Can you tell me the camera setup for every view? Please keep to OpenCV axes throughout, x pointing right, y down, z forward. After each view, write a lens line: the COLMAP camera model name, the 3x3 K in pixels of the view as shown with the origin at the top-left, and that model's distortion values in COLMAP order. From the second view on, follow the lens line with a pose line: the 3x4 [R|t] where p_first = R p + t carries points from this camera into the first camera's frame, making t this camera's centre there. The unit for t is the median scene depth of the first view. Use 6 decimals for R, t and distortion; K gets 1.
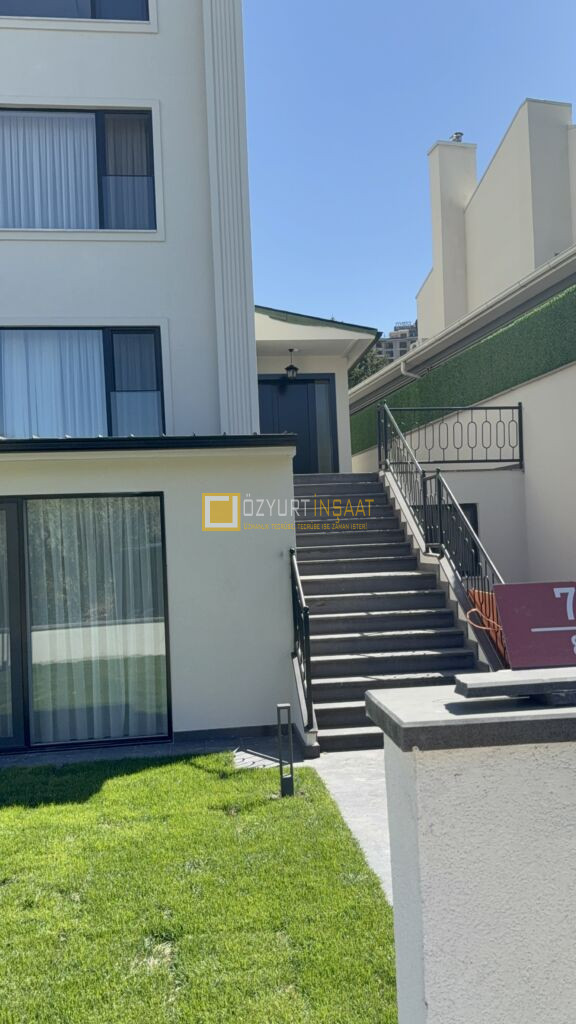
lens RADIAL K [[906.3, 0, 325.1], [0, 906.3, 521.7], [0, 0, 1]] dist [0.115245, -0.166434]
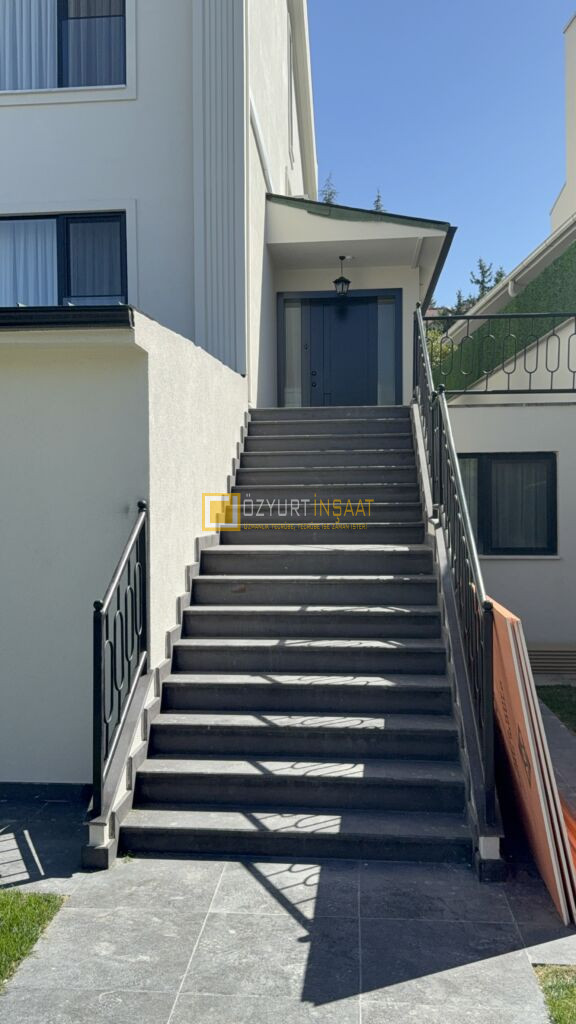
lens RADIAL K [[906.3, 0, 280.6], [0, 906.3, 505.4], [0, 0, 1]] dist [0.115245, -0.166434]
pose [[0.972544, 0.032253, -0.230473, 0.129546], [-0.027475, 0.999336, 0.023910, 0.010254], [0.231091, -0.016921, 0.972785, 0.277567]]
